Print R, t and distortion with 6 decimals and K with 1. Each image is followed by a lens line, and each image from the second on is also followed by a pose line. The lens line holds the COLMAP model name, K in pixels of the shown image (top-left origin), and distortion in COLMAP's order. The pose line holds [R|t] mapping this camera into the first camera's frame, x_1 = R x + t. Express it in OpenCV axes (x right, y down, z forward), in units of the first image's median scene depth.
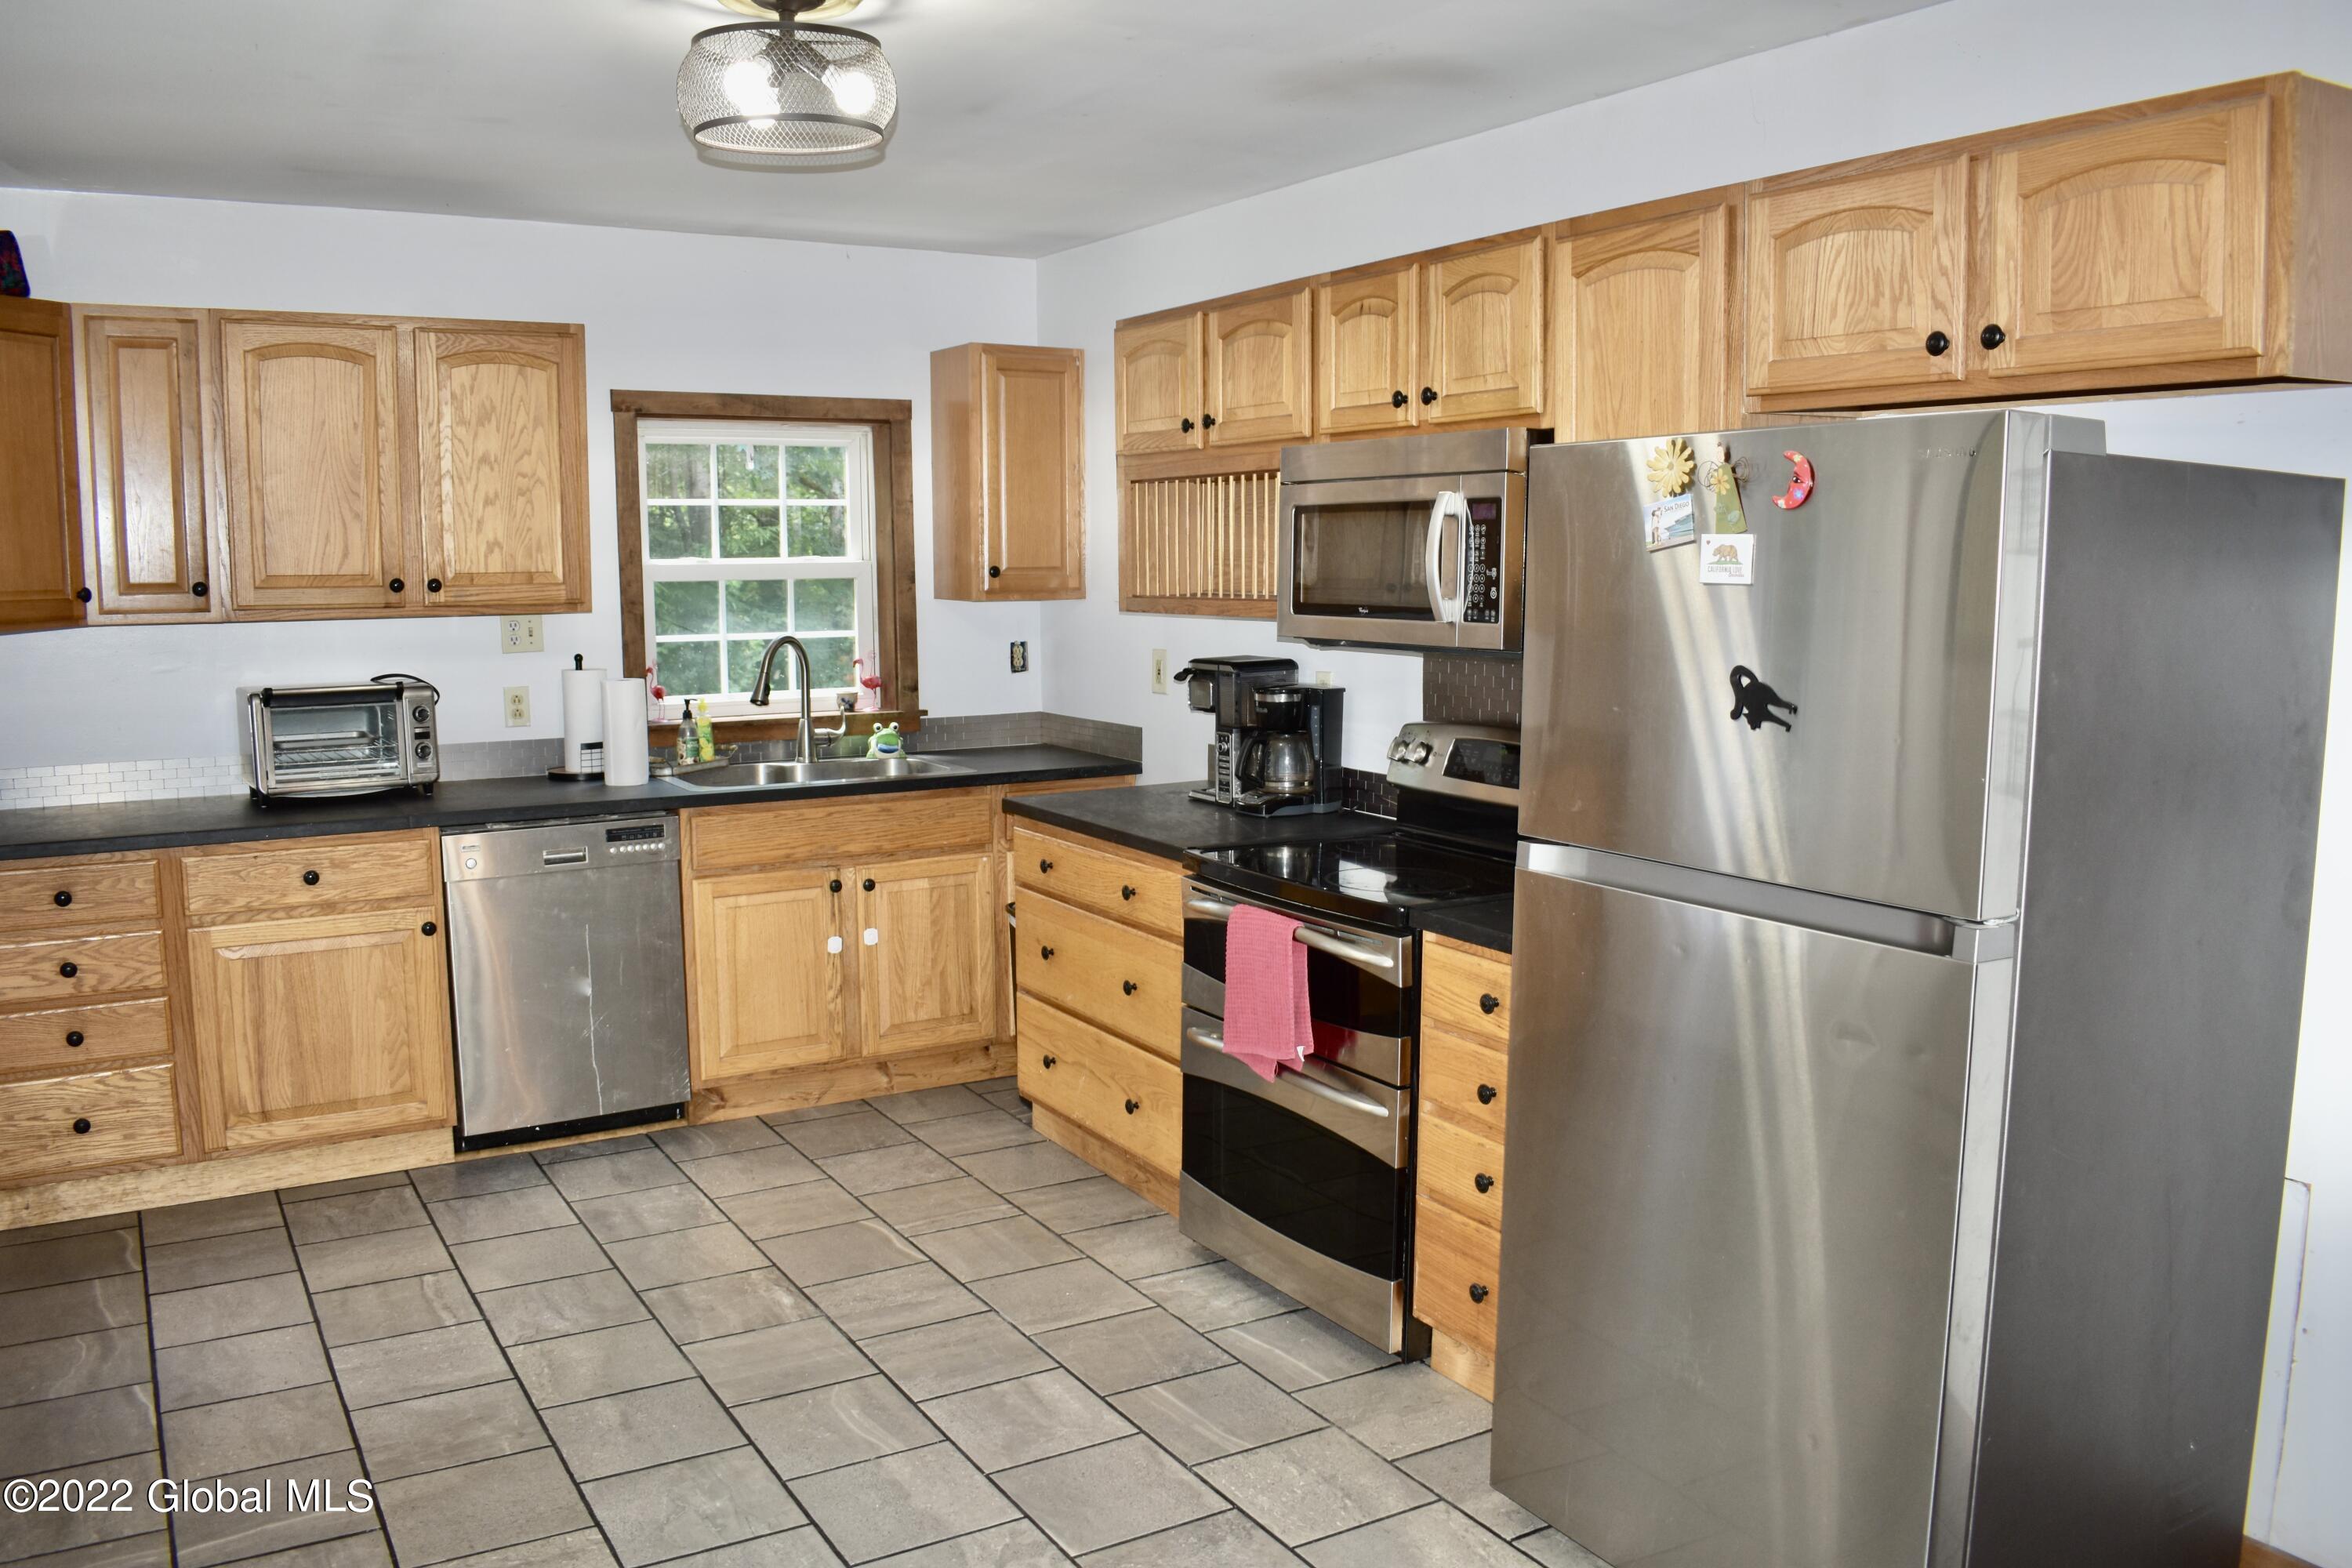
lens RADIAL K [[1857.8, 0, 1159.9], [0, 1857.8, 775.2], [0, 0, 1]] dist [-0.091204, 0.004369]
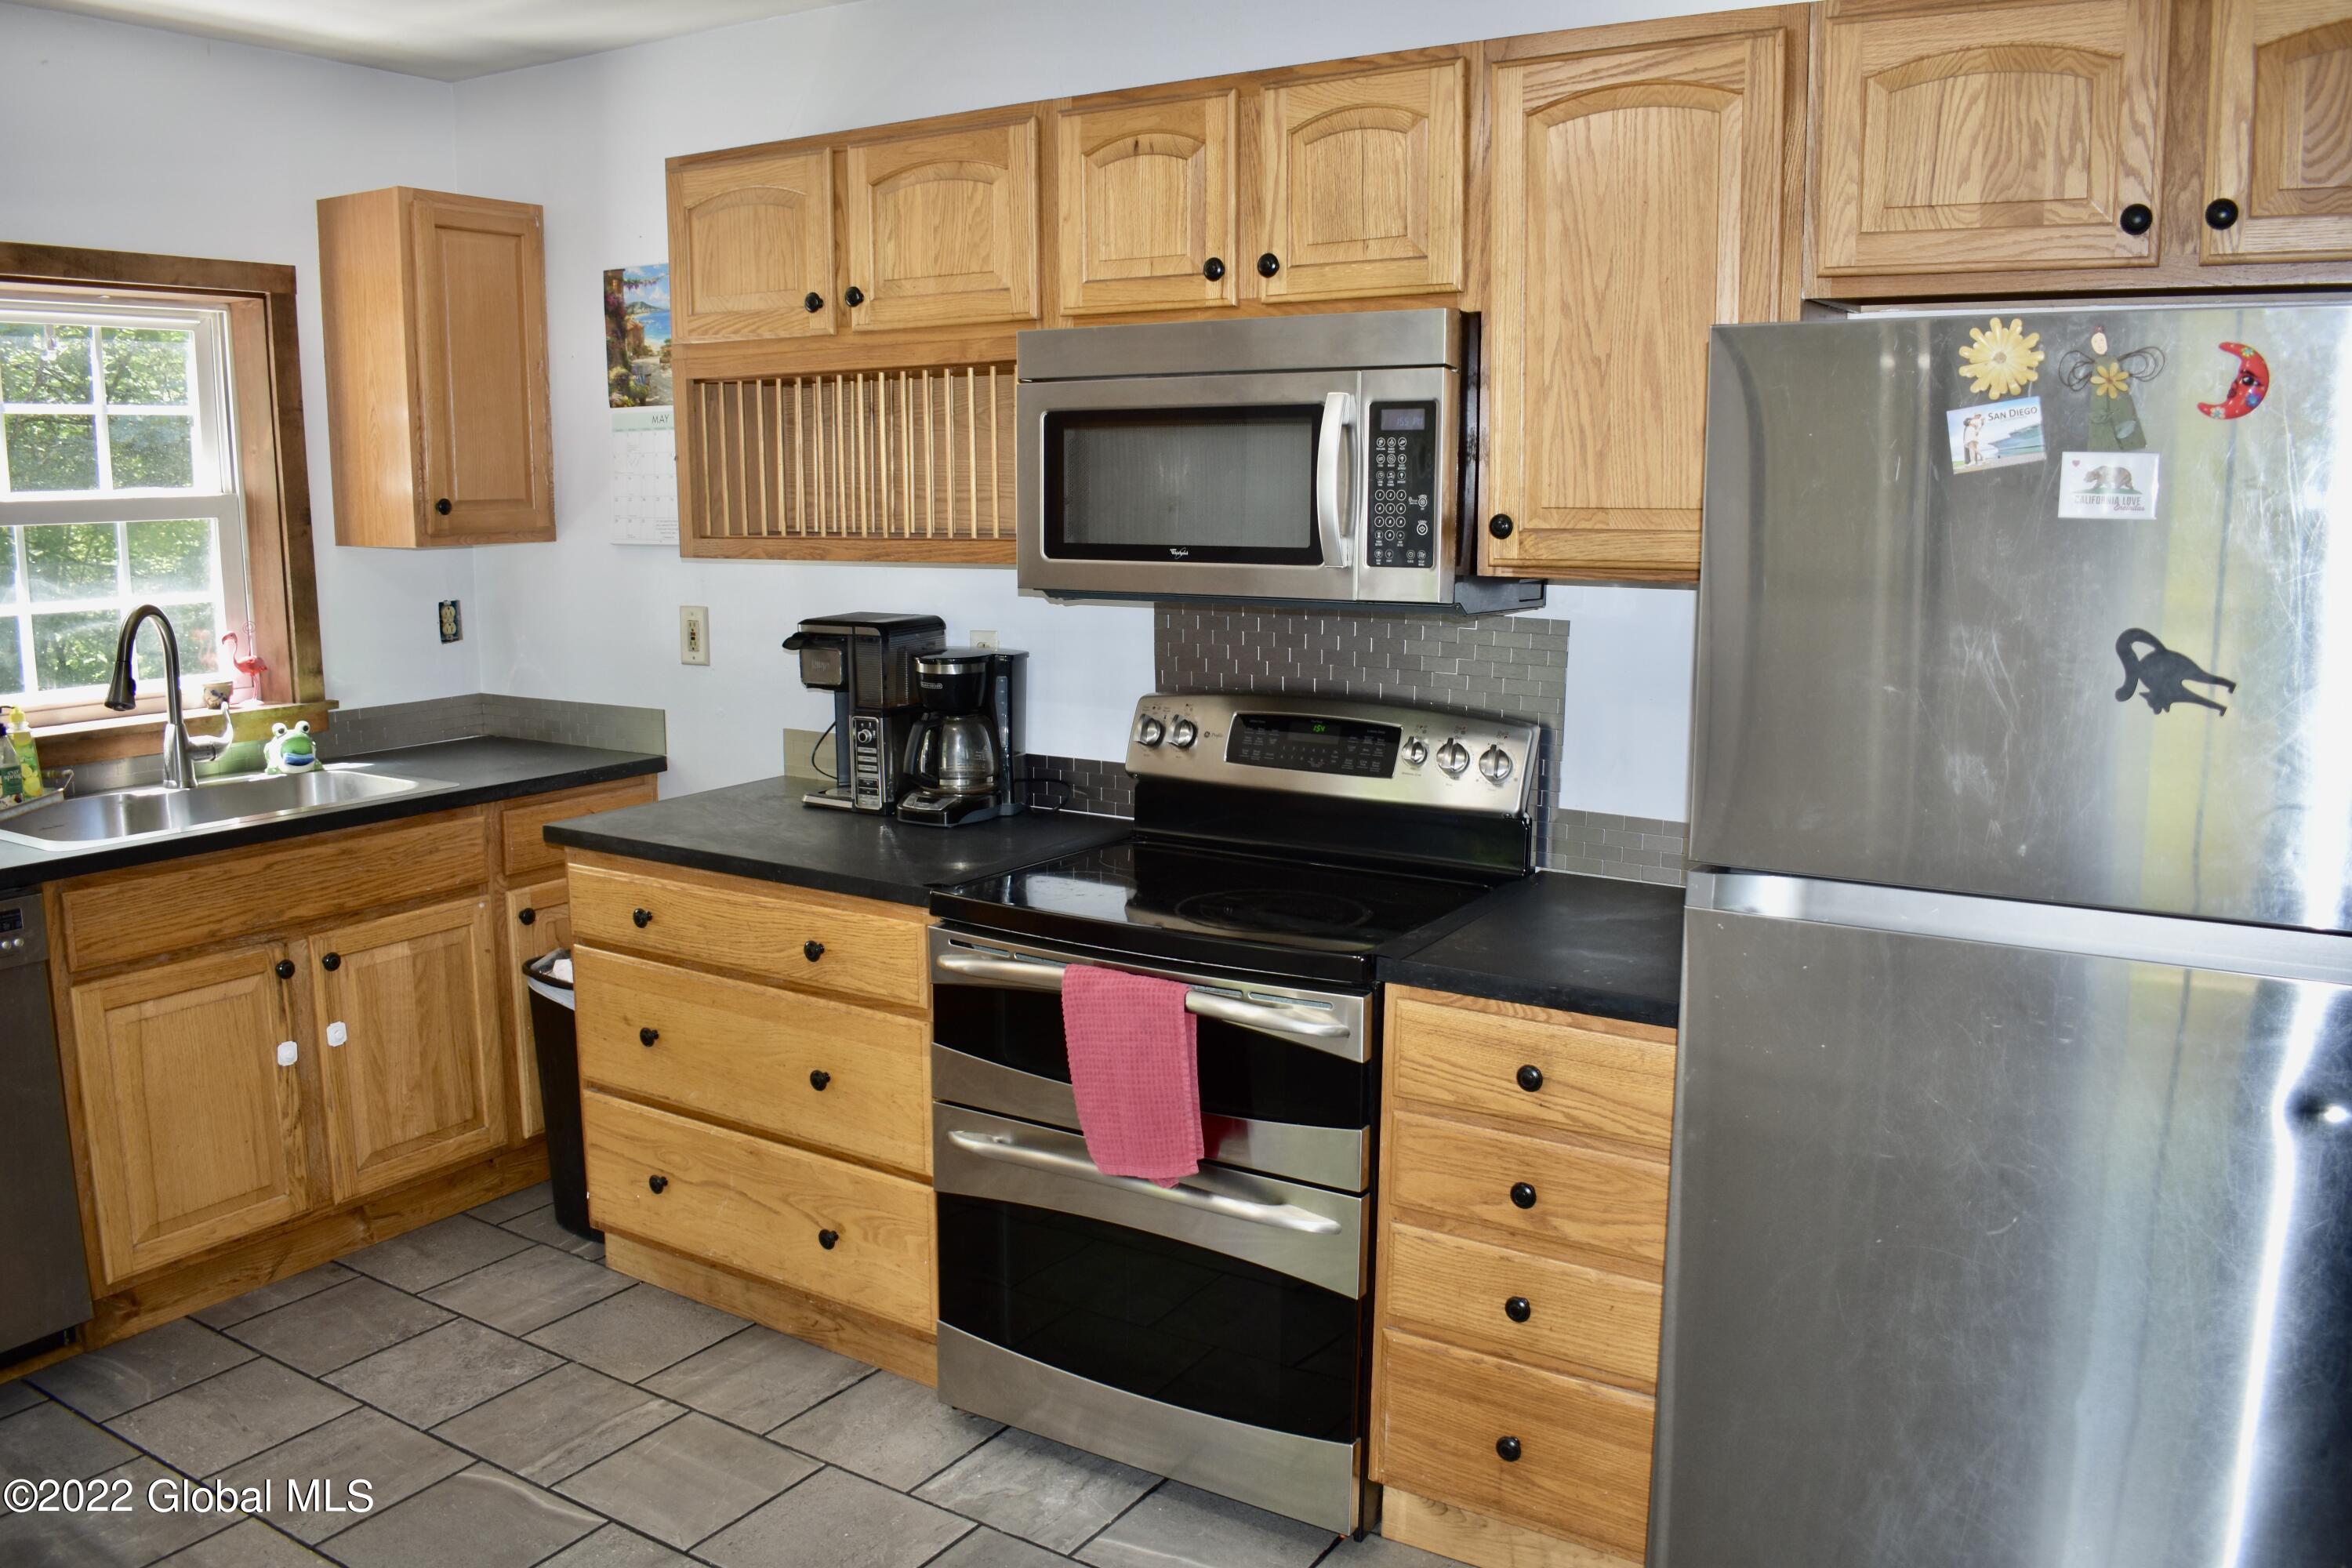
lens RADIAL K [[1857.8, 0, 1185.0], [0, 1857.8, 775.3], [0, 0, 1]] dist [-0.091204, 0.004369]
pose [[0.890550, -0.069472, 0.449549, -0.206201], [0.052558, 0.997365, 0.050014, -0.032633], [-0.451838, -0.020913, 0.891855, 0.296056]]
